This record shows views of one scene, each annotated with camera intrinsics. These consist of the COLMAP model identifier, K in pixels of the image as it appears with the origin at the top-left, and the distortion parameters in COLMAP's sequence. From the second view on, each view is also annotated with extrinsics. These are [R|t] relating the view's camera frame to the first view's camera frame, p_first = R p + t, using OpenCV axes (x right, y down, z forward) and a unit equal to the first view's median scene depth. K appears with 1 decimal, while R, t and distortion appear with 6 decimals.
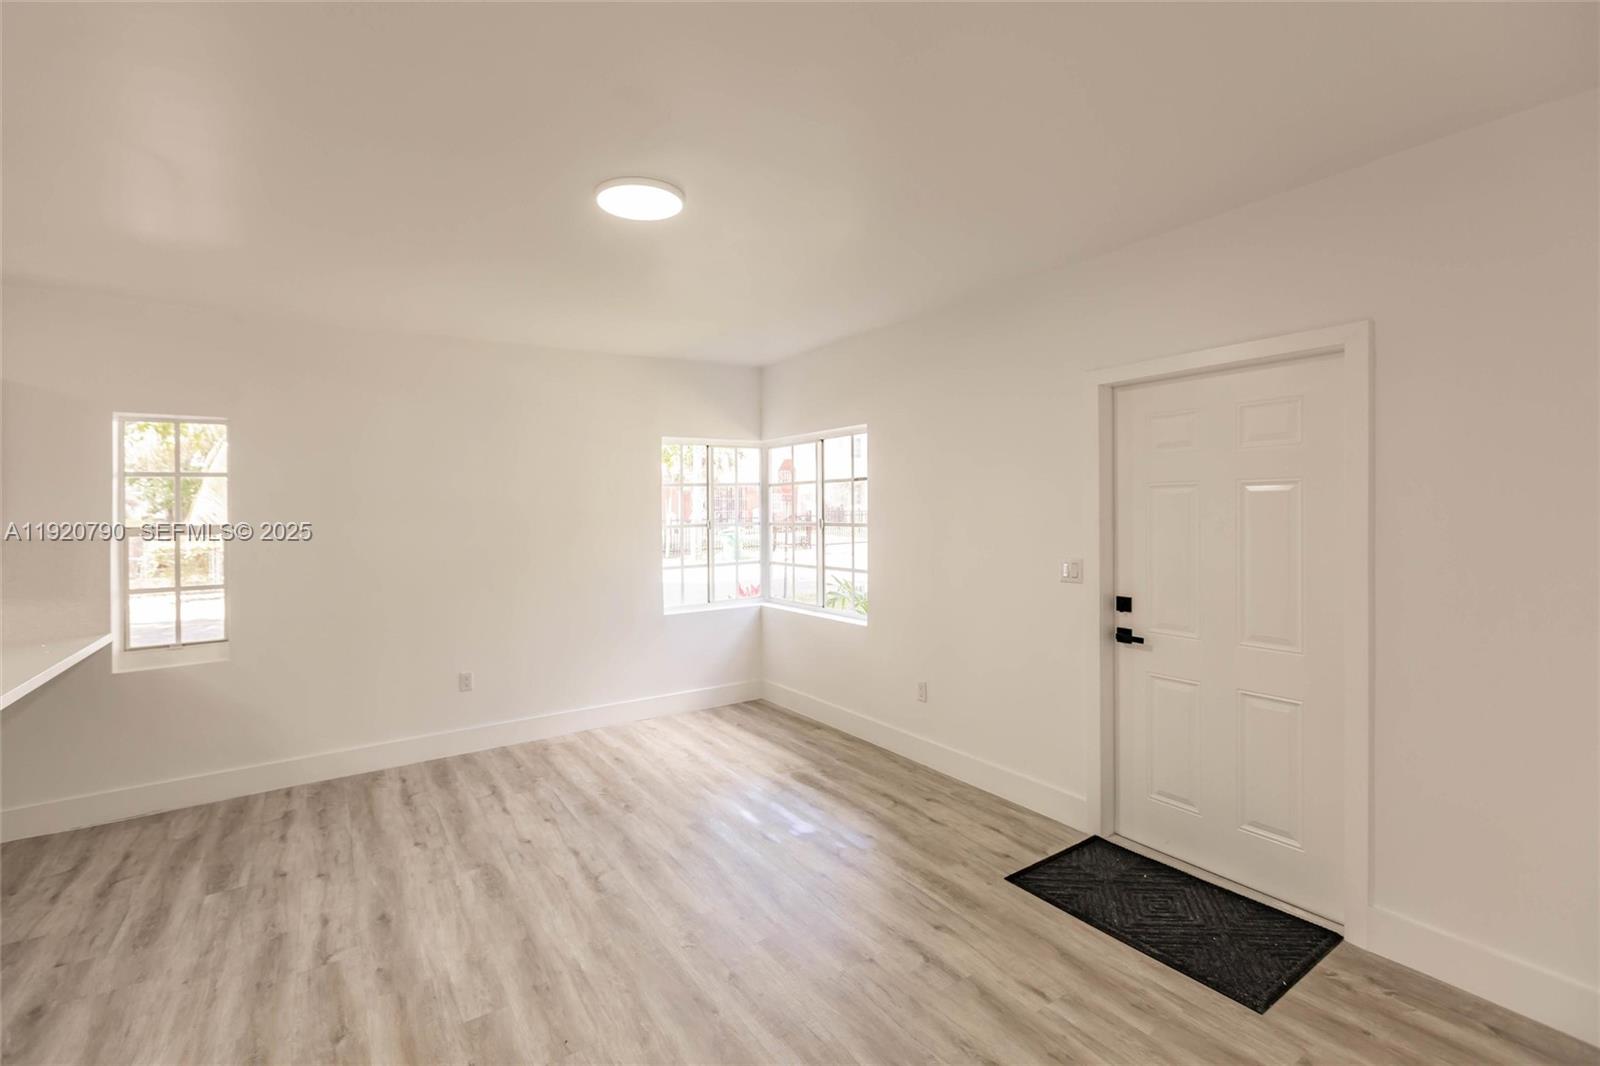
lens RADIAL K [[703.4, 0, 794.6], [0, 703.4, 526.9], [0, 0, 1]] dist [0.000513, -0.004584]
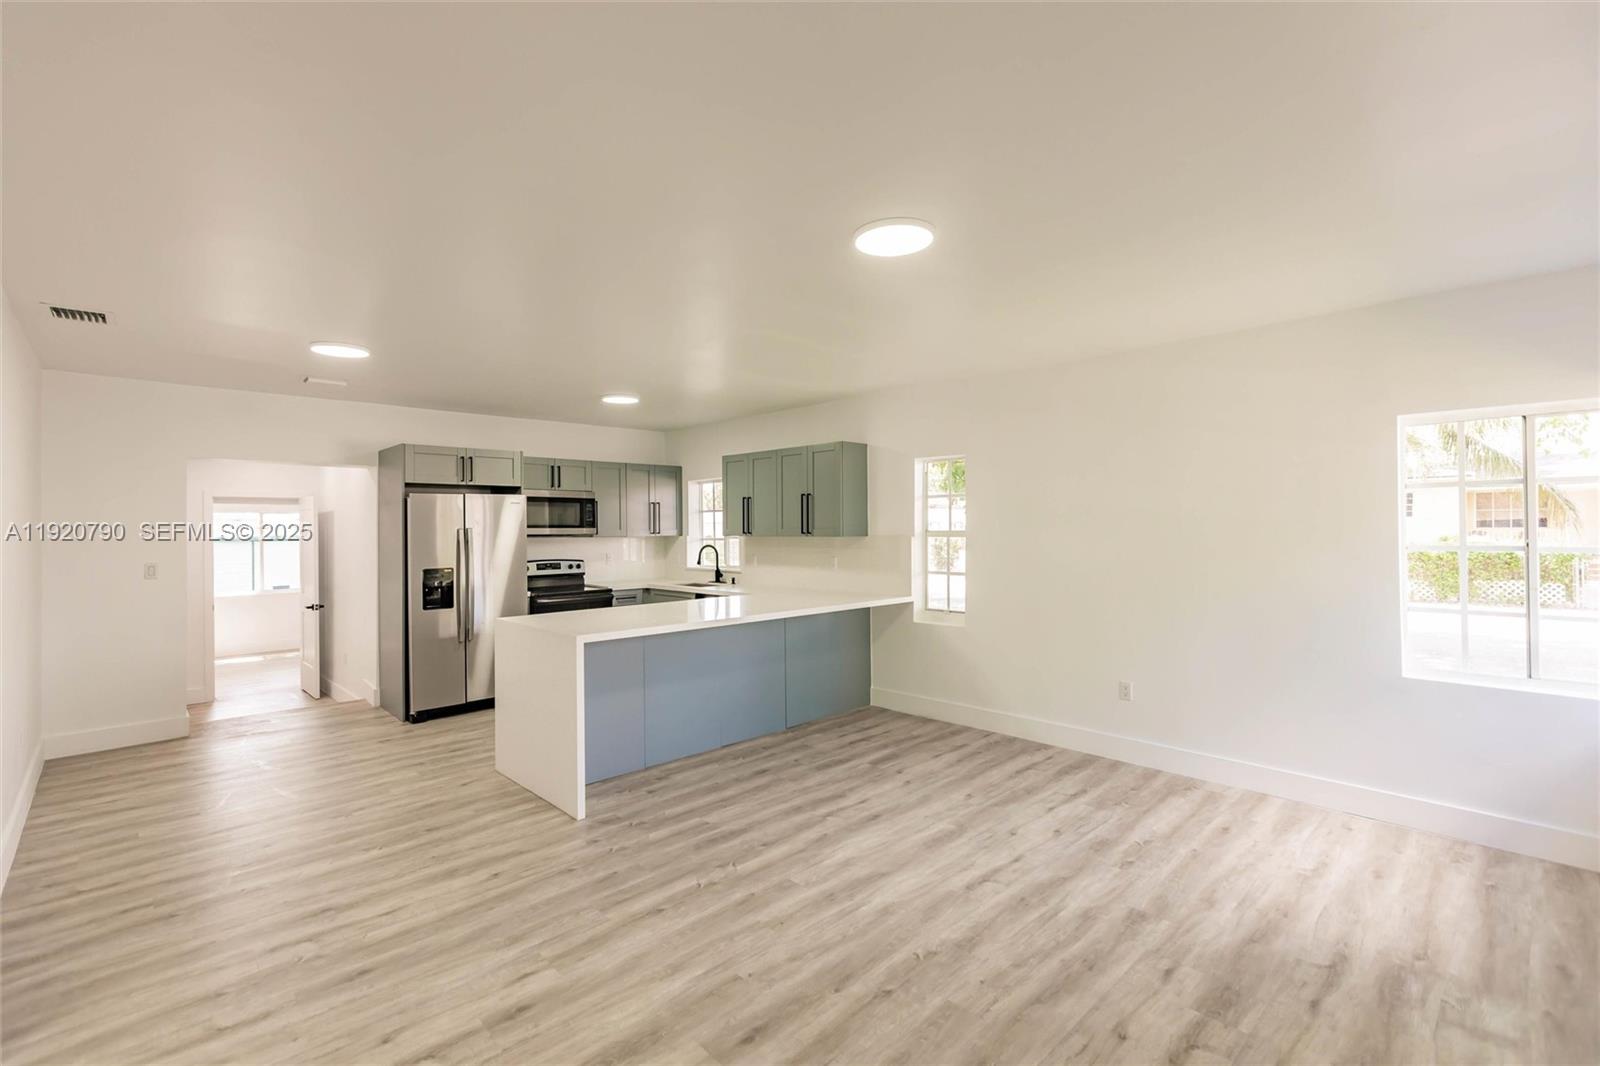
lens RADIAL K [[703.4, 0, 794.6], [0, 703.4, 526.9], [0, 0, 1]] dist [0.000513, -0.004584]
pose [[0.171859, 0.014432, -0.985016, 0.534314], [-0.024771, 0.999640, 0.010324, -0.017052], [0.984810, 0.022626, 0.172155, 0.424546]]
